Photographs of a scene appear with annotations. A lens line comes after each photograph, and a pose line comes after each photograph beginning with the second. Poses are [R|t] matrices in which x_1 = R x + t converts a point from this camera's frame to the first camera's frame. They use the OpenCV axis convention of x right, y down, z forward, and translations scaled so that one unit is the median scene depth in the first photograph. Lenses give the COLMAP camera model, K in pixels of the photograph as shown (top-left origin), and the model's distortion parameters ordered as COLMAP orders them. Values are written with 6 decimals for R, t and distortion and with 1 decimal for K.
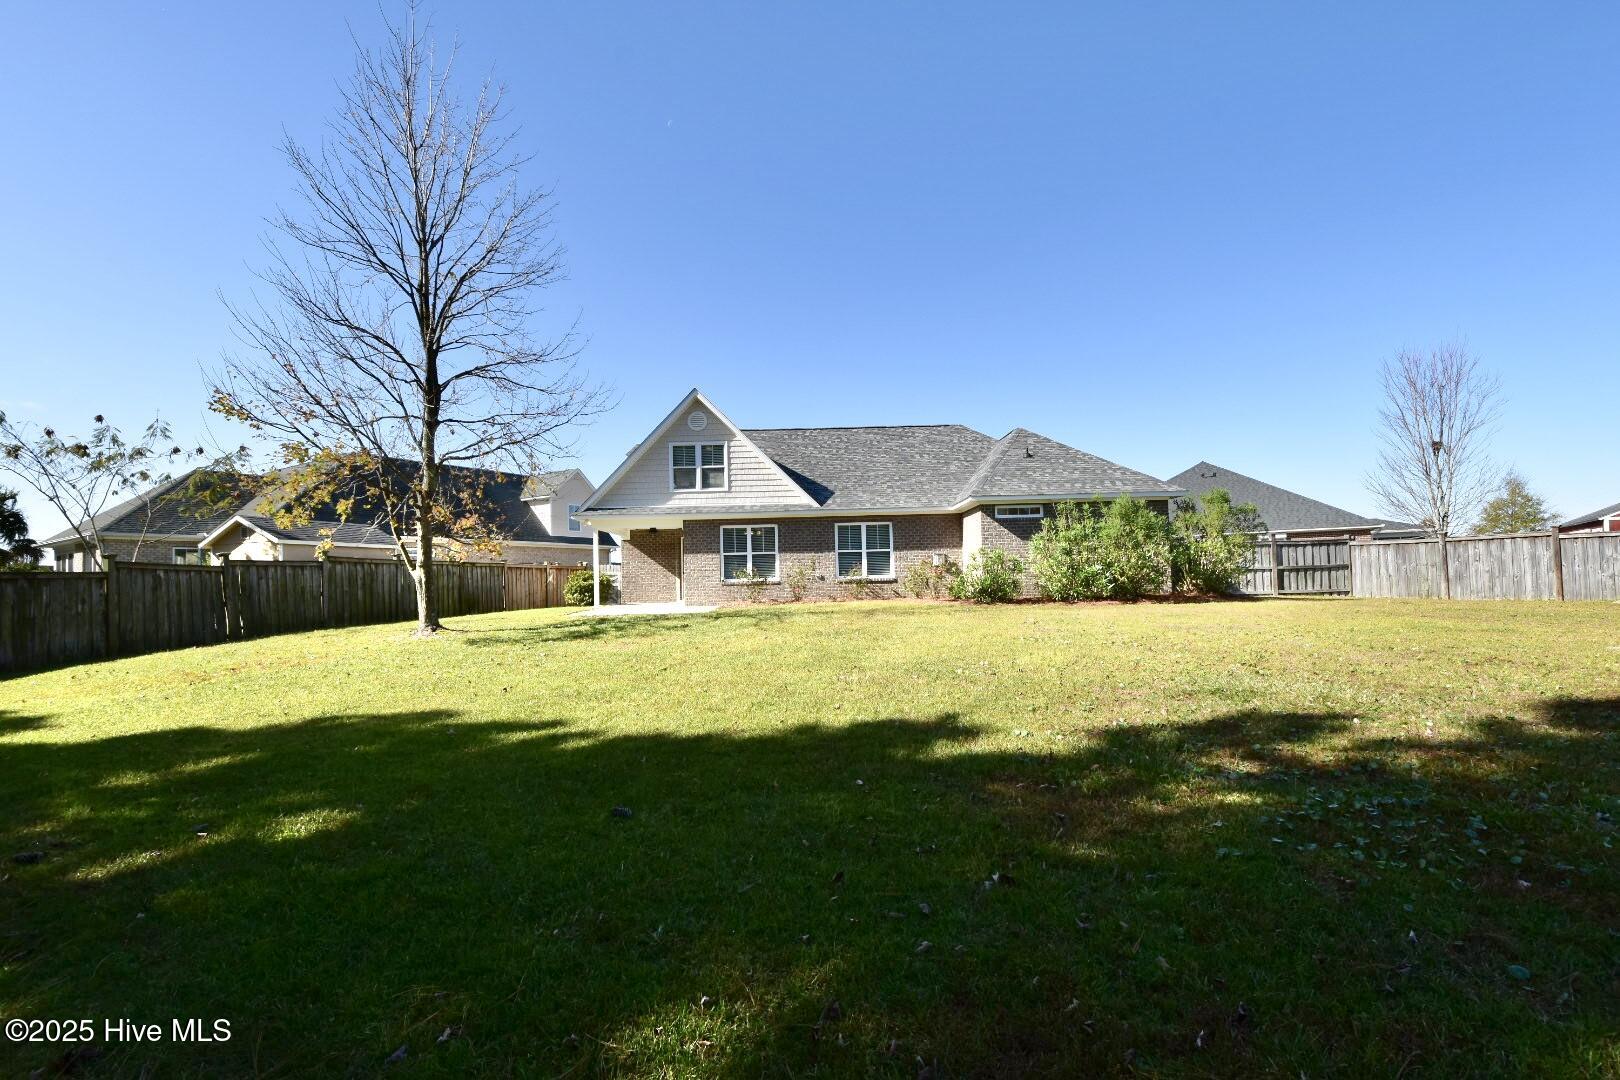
lens RADIAL K [[706.6, 0, 818.2], [0, 706.6, 554.8], [0, 0, 1]] dist [0.001885, -0.012104]
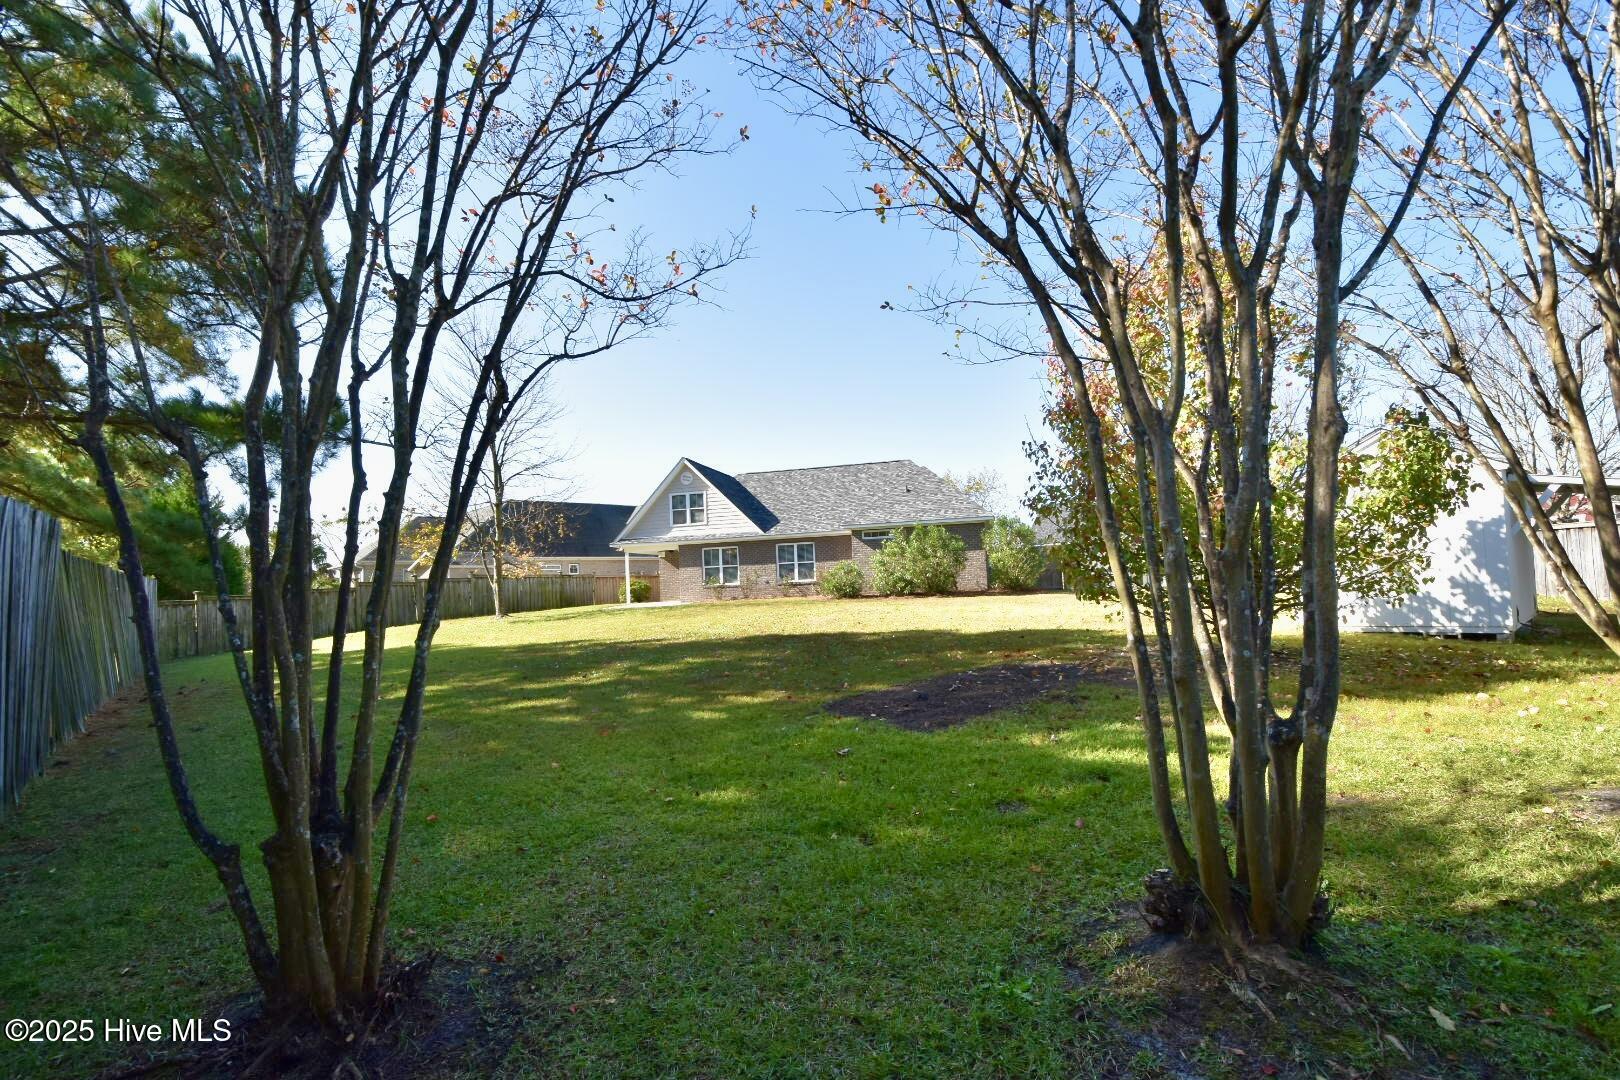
lens RADIAL K [[706.6, 0, 808.5], [0, 706.6, 539.5], [0, 0, 1]] dist [0.001885, -0.012104]
pose [[0.966862, -0.031346, -0.253368, 0.453220], [0.026314, 0.999384, -0.023229, -0.018721], [0.253940, 0.015792, 0.967091, -0.376887]]
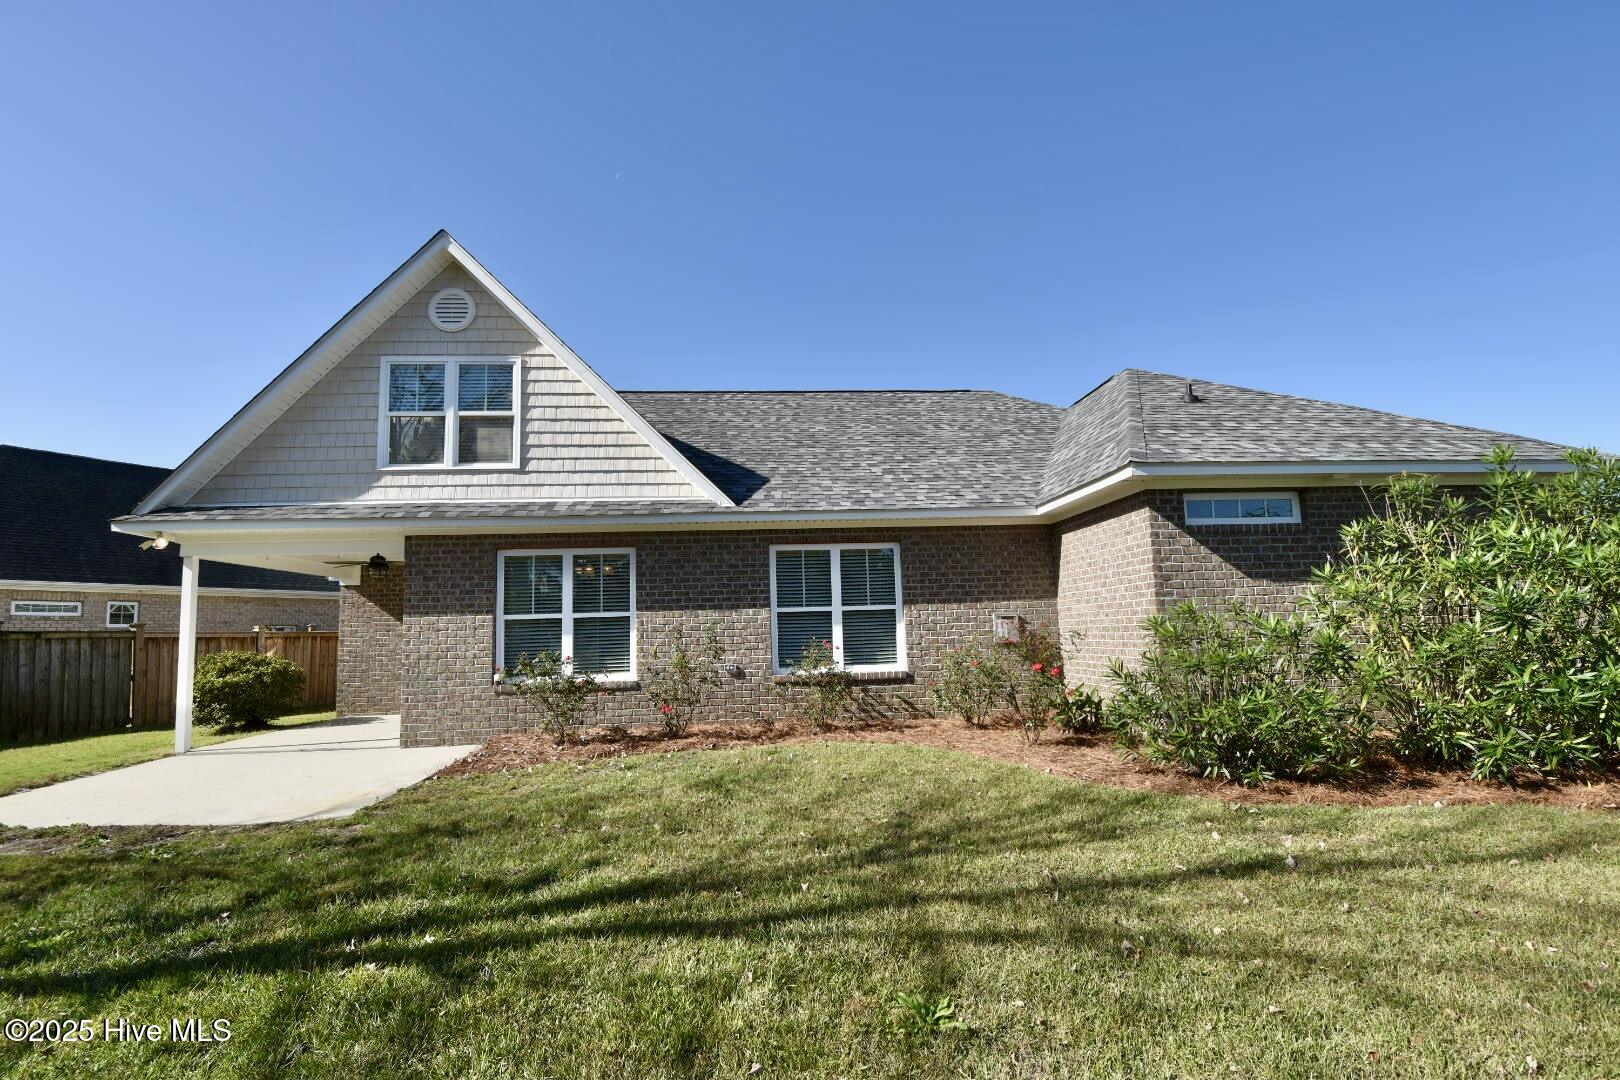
lens RADIAL K [[706.6, 0, 822.8], [0, 706.6, 553.1], [0, 0, 1]] dist [0.001885, -0.012104]
pose [[0.996724, 0.002997, 0.080820, 0.020981], [0.002692, 0.997530, -0.070196, -0.009213], [-0.080831, 0.070184, 0.994254, 0.563830]]
